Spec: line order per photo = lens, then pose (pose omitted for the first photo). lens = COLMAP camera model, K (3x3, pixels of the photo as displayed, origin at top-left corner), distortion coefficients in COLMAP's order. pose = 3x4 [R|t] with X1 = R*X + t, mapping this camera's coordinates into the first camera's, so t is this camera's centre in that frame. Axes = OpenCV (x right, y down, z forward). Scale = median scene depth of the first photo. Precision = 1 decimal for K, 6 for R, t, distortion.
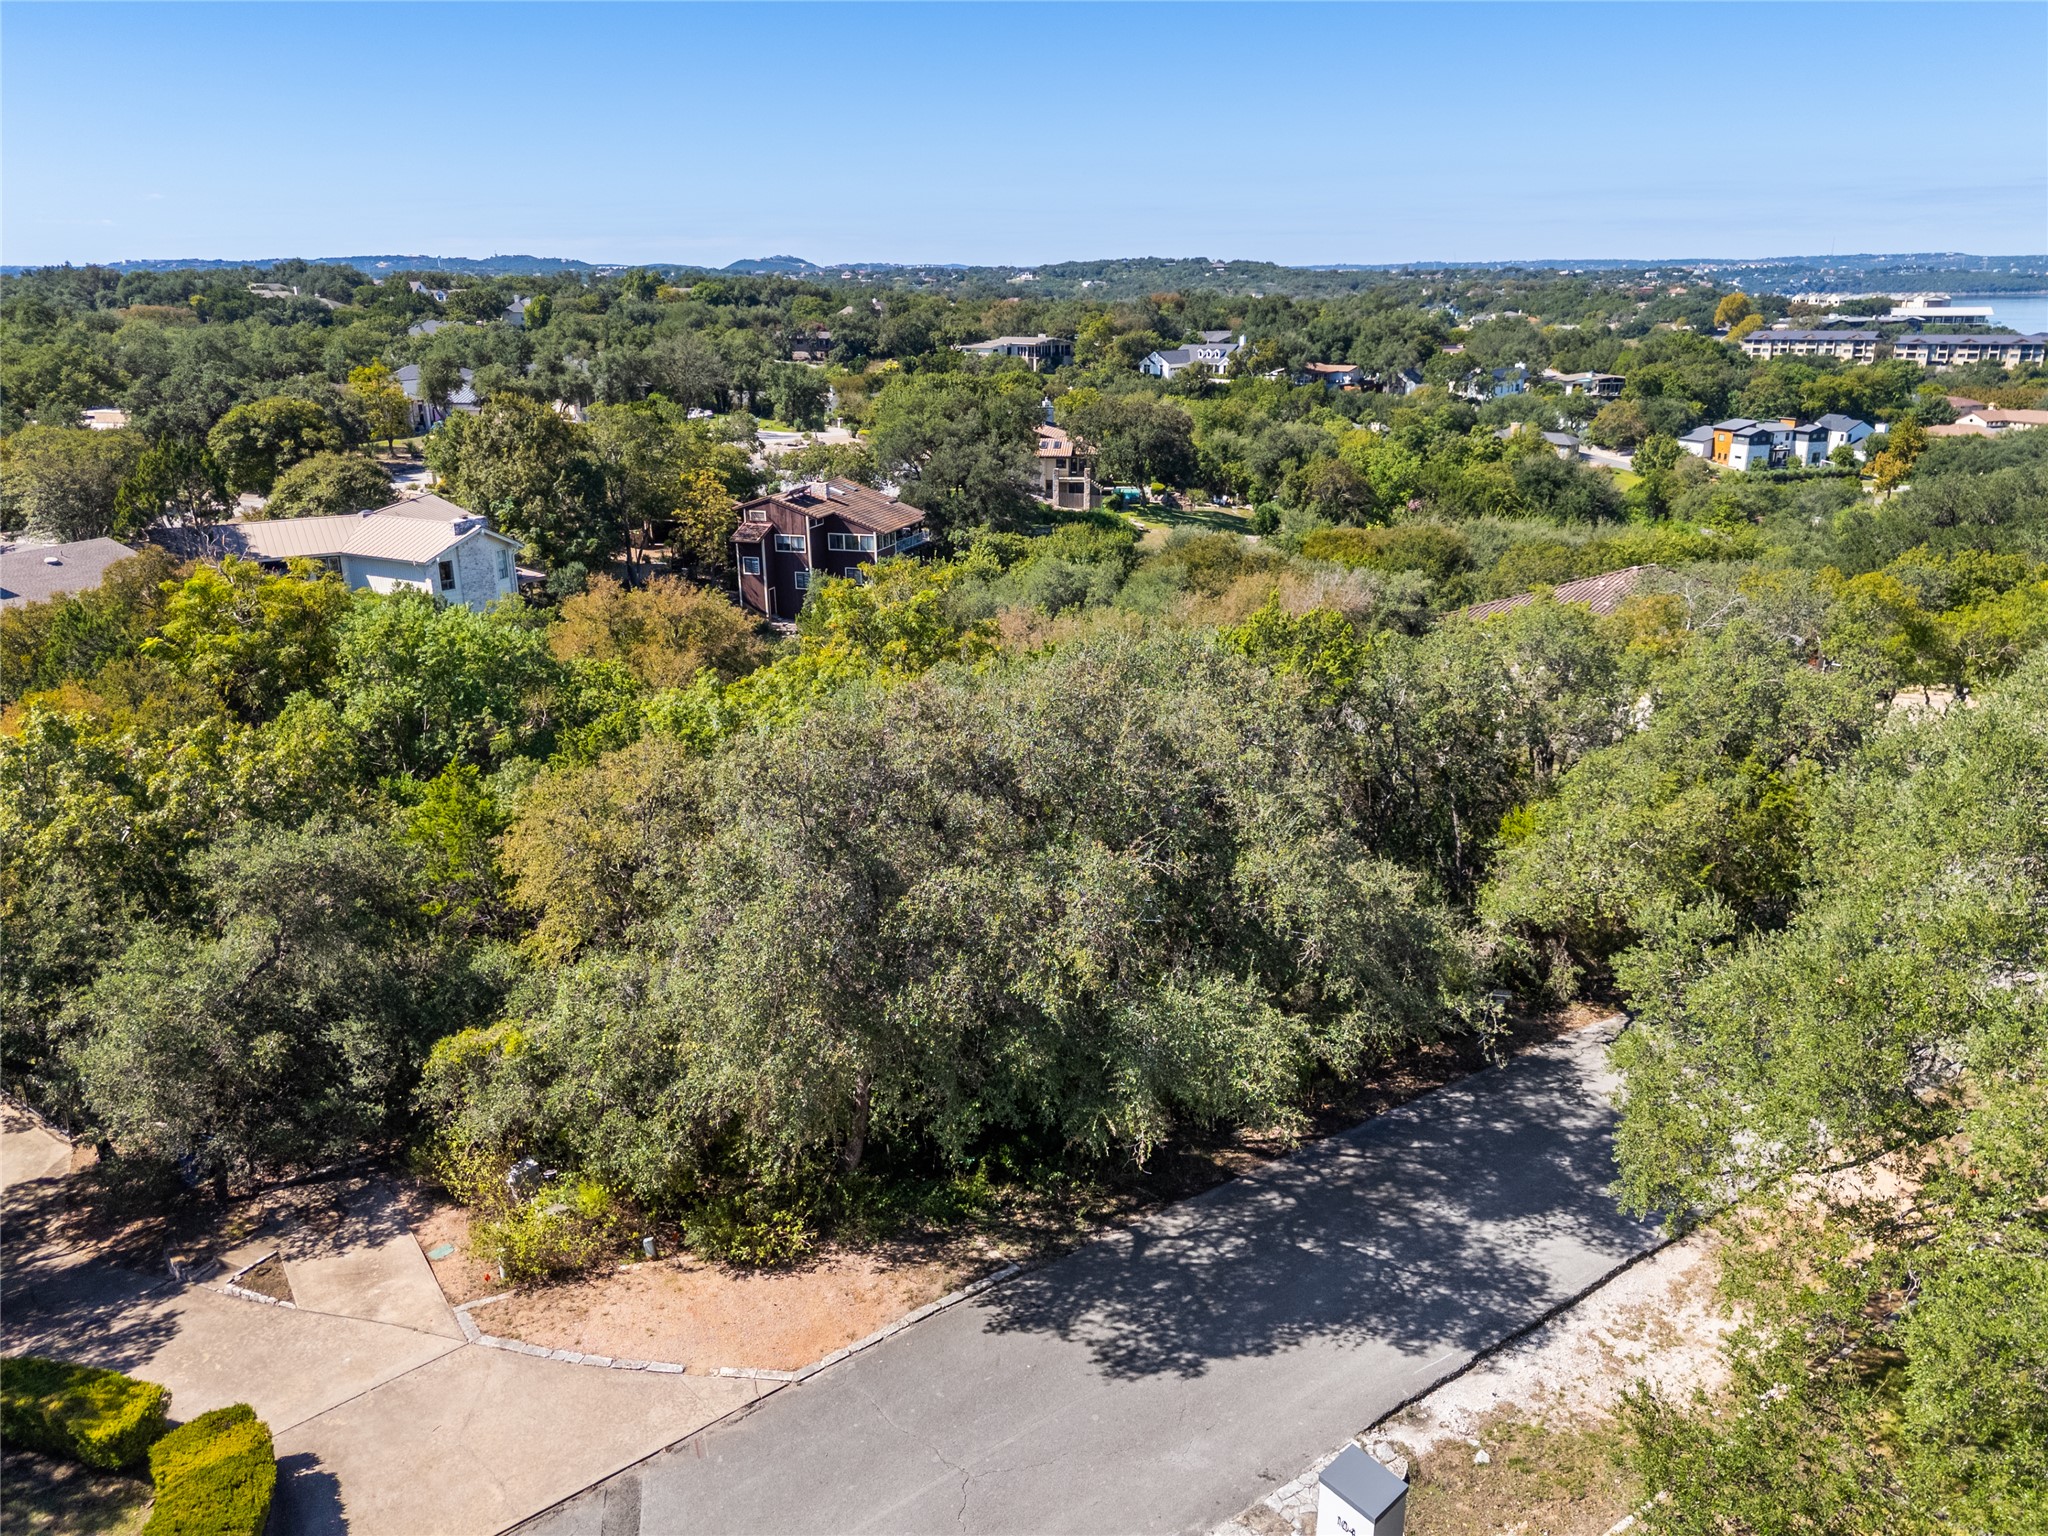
lens RADIAL K [[1516.6, 0, 1024.7], [0, 1516.6, 773.0], [0, 0, 1]] dist [0.071724, -0.063518]
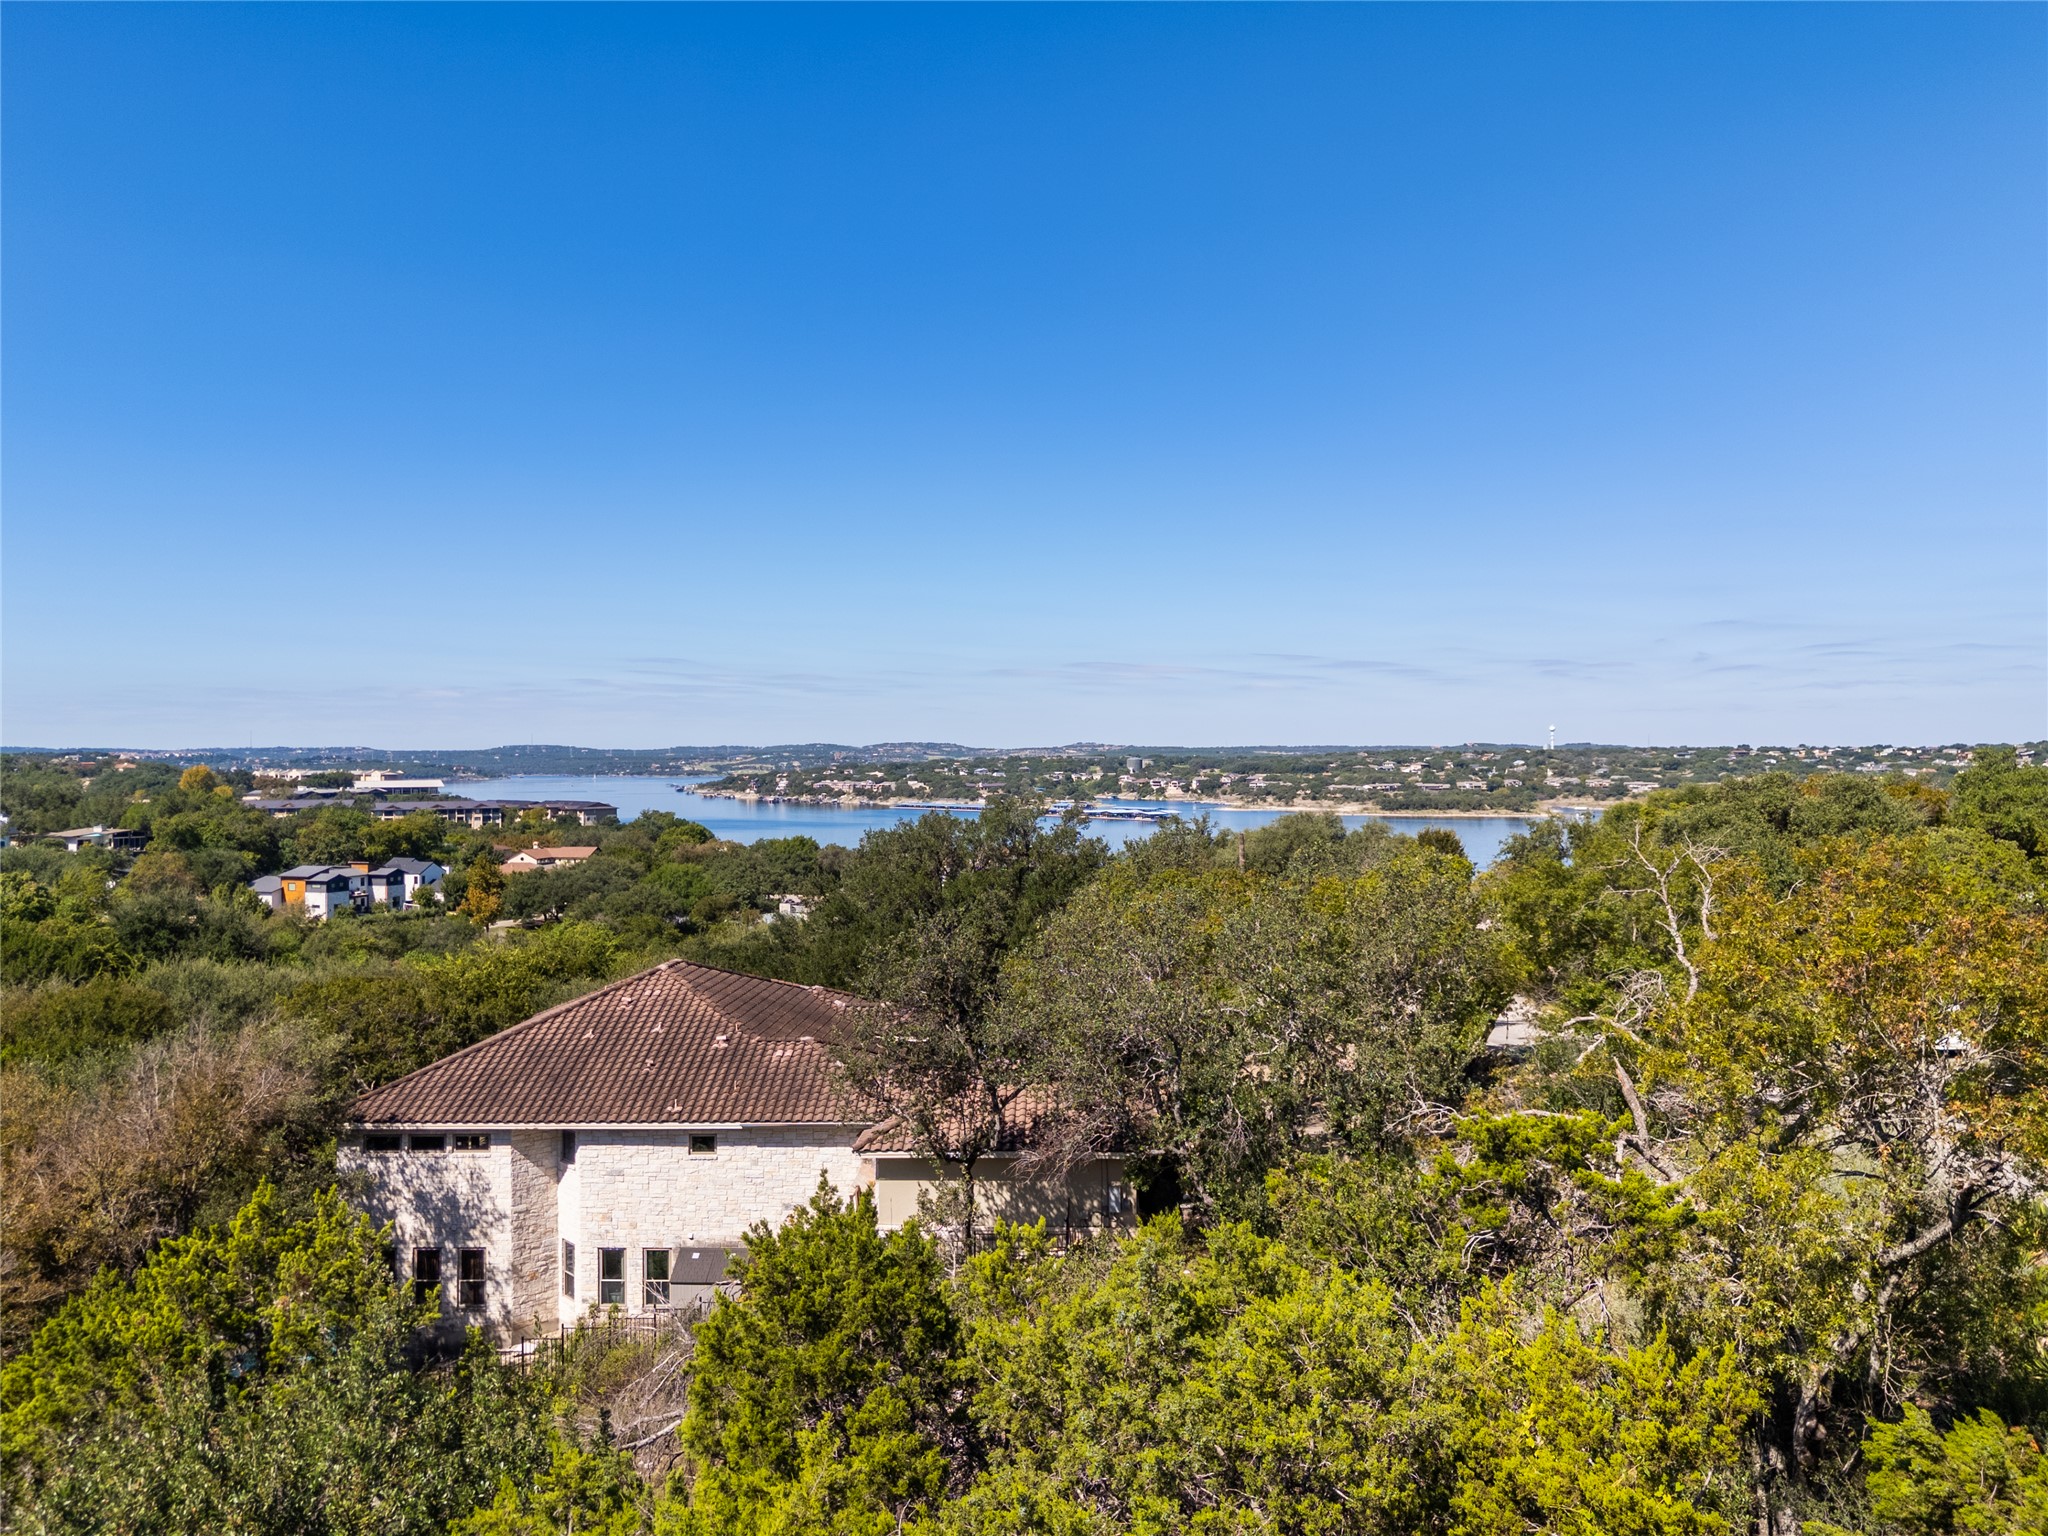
lens RADIAL K [[1516.6, 0, 1020.6], [0, 1516.6, 762.0], [0, 0, 1]] dist [0.071724, -0.063518]
pose [[0.601351, 0.003087, 0.798979, 0.003634], [0.244782, 0.951195, -0.187910, -0.018268], [-0.760565, 0.308576, 0.571246, 0.149487]]
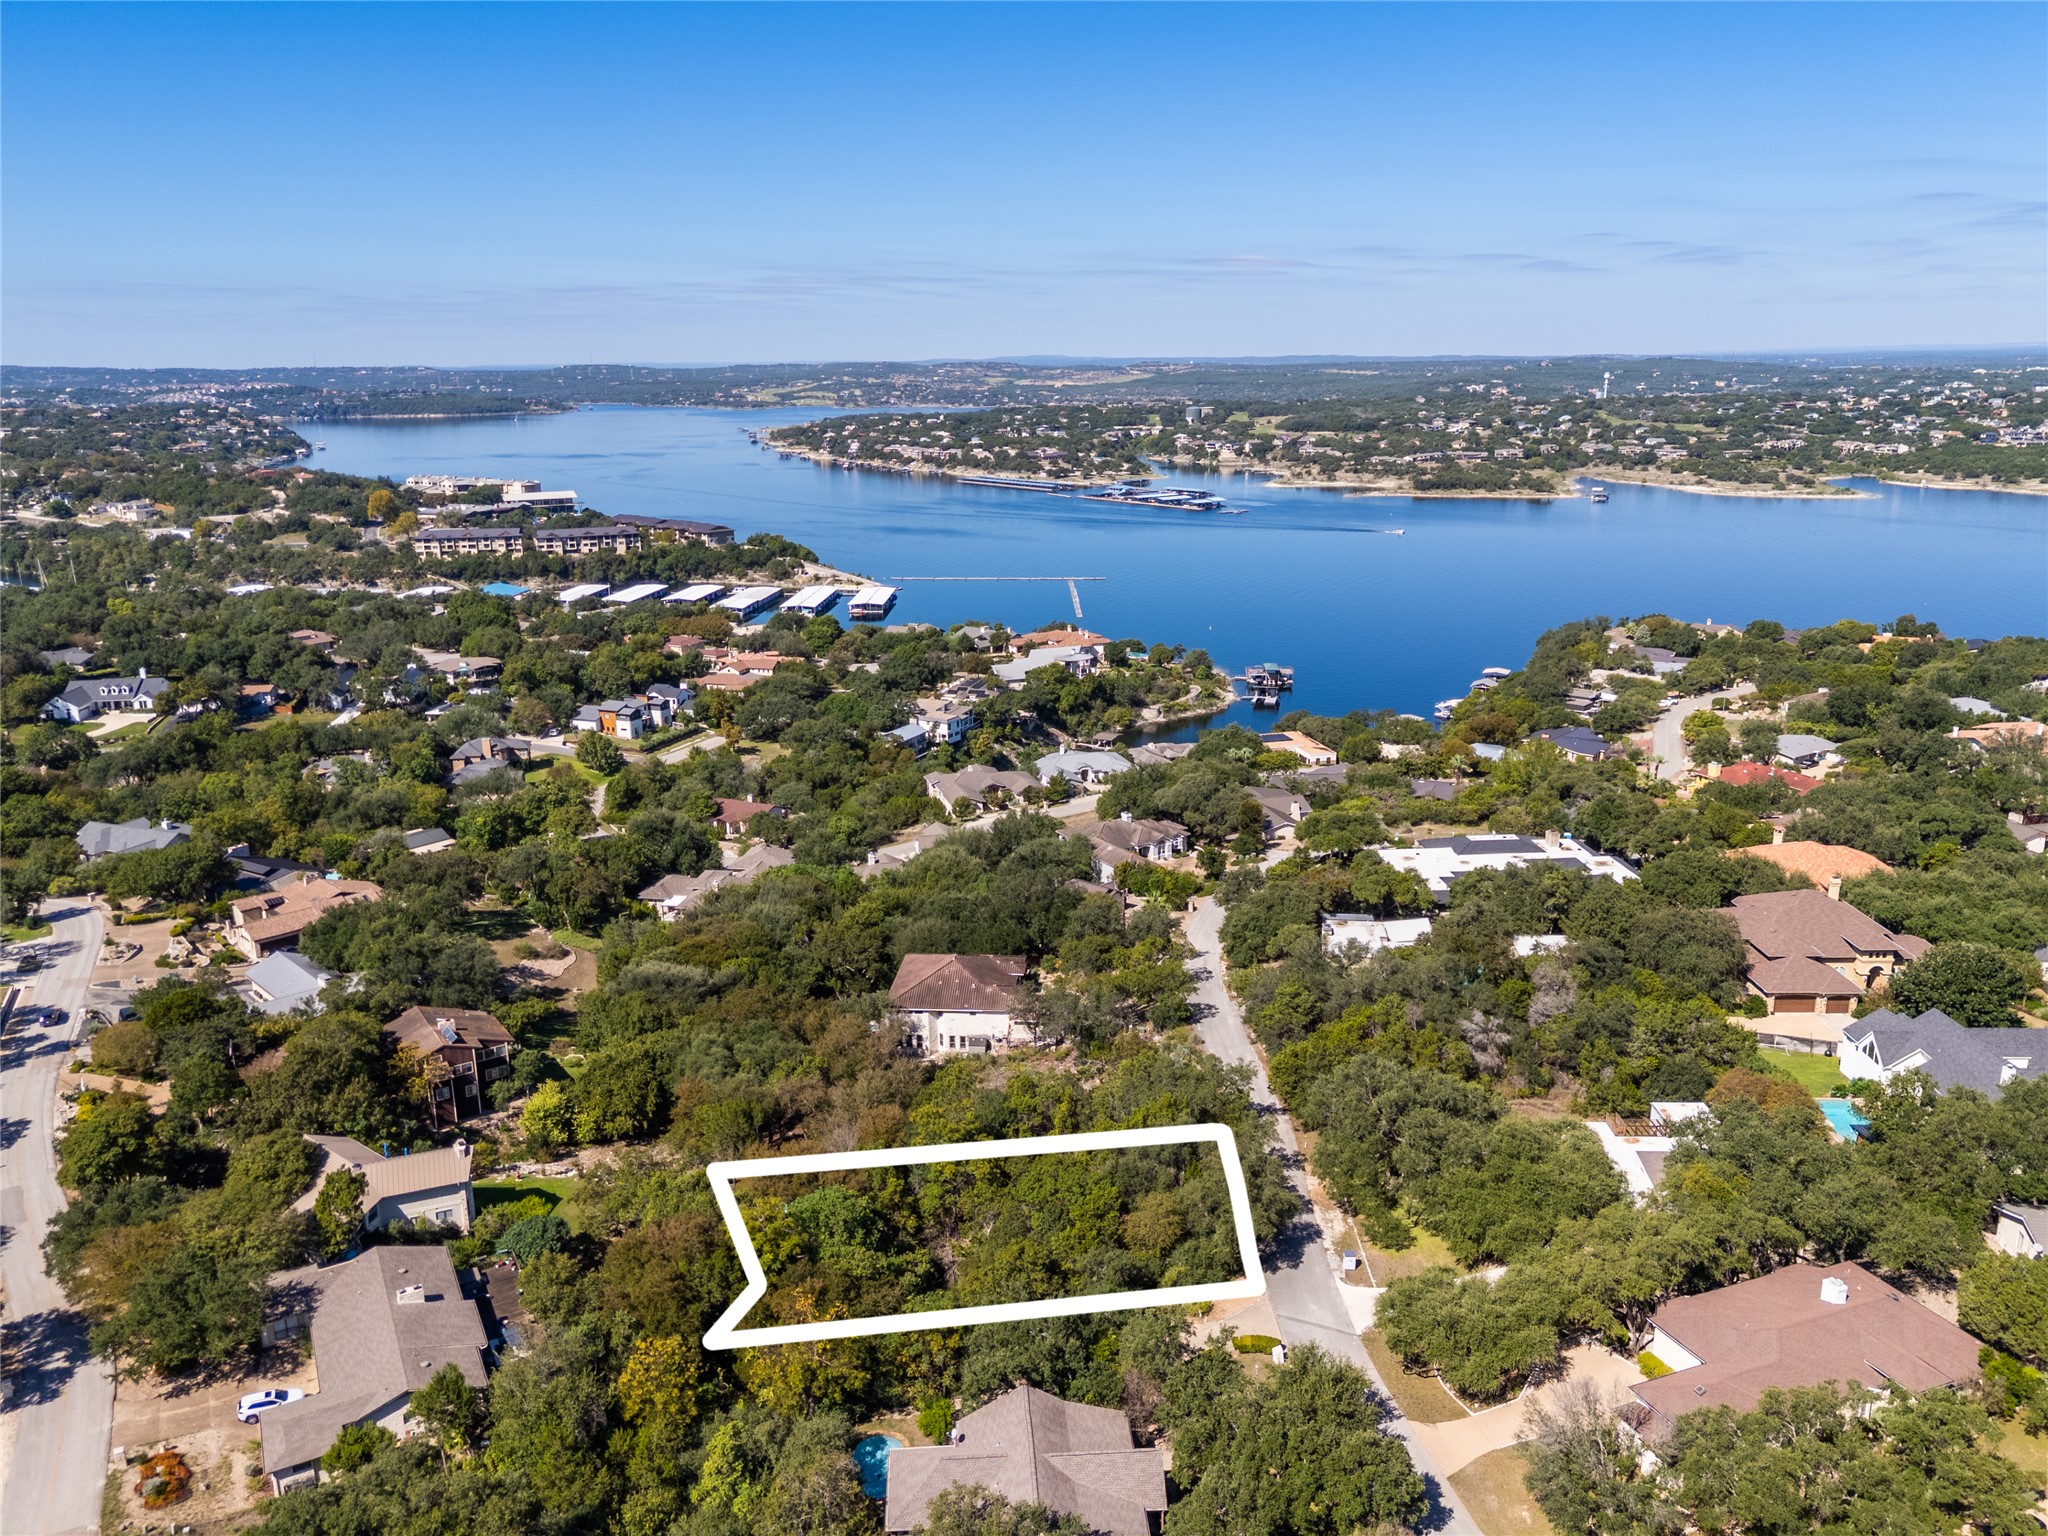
lens RADIAL K [[1516.6, 0, 1001.5], [0, 1516.6, 781.8], [0, 0, 1]] dist [0.071724, -0.063518]
pose [[0.642479, -0.207152, 0.737773, -0.316970], [0.247508, 0.967263, 0.056050, -0.137558], [-0.725231, 0.146593, 0.672718, -0.161559]]
